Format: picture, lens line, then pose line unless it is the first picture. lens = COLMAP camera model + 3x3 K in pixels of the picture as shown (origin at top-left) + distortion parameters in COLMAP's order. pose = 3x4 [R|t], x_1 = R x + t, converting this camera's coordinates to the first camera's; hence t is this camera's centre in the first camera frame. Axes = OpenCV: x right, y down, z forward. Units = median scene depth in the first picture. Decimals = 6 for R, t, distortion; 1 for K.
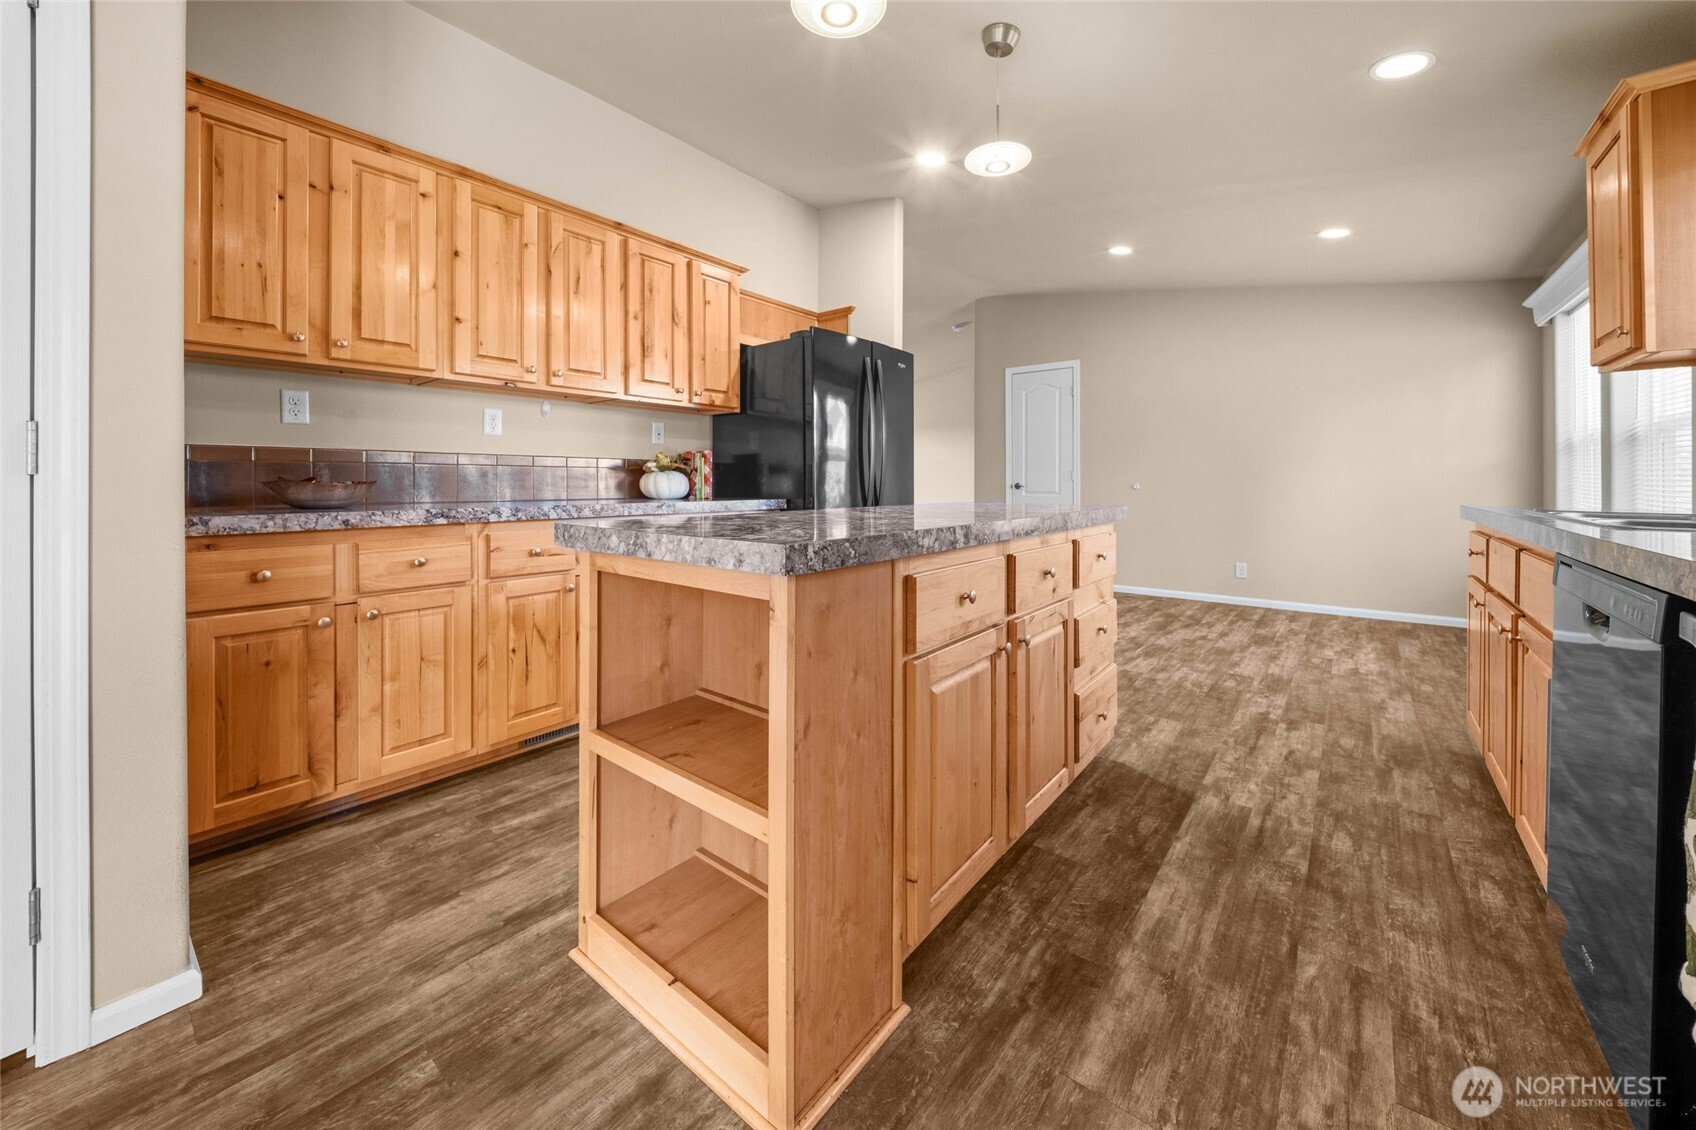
lens RADIAL K [[631.3, 0, 856.1], [0, 631.3, 506.3], [0, 0, 1]] dist [0.000575, -0.003890]
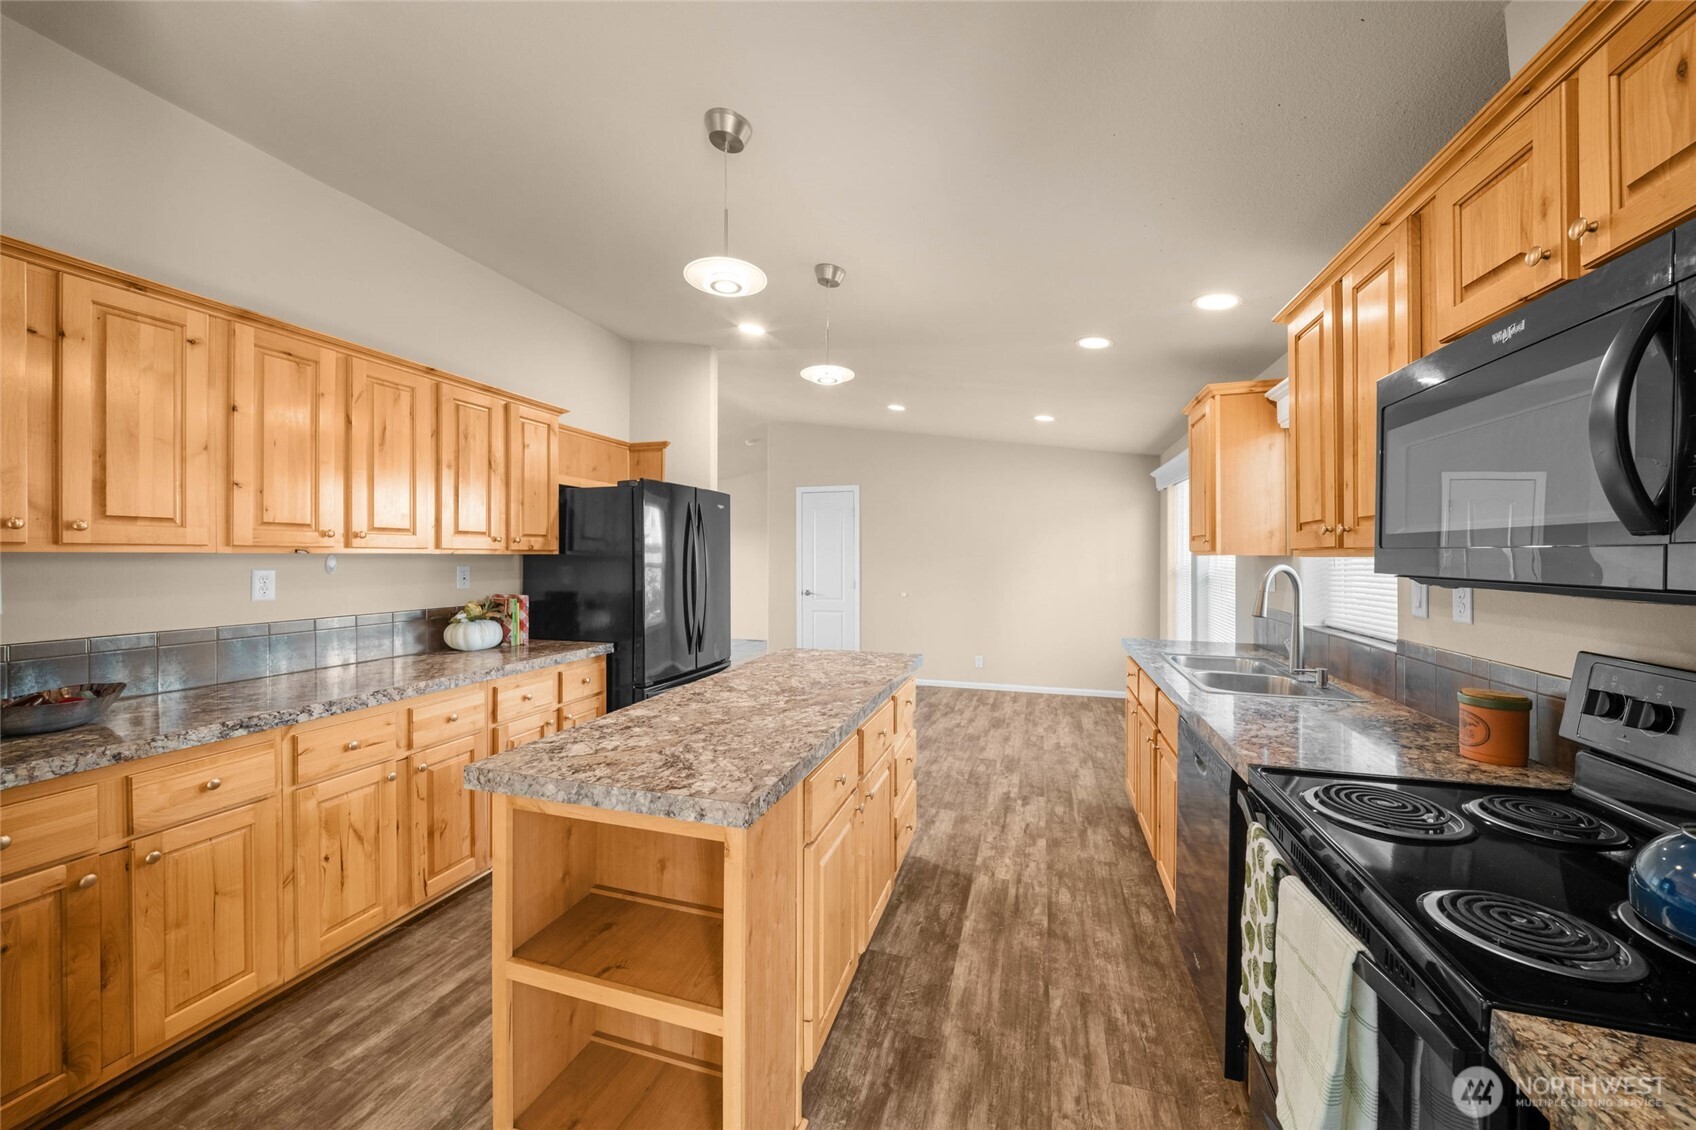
lens RADIAL K [[631.3, 0, 851.7], [0, 631.3, 554.6], [0, 0, 1]] dist [0.000575, -0.003890]
pose [[0.925019, -0.003120, 0.379908, -0.202926], [0.001718, 0.999990, 0.004029, -0.228546], [-0.379917, -0.003074, 0.925015, -0.134597]]
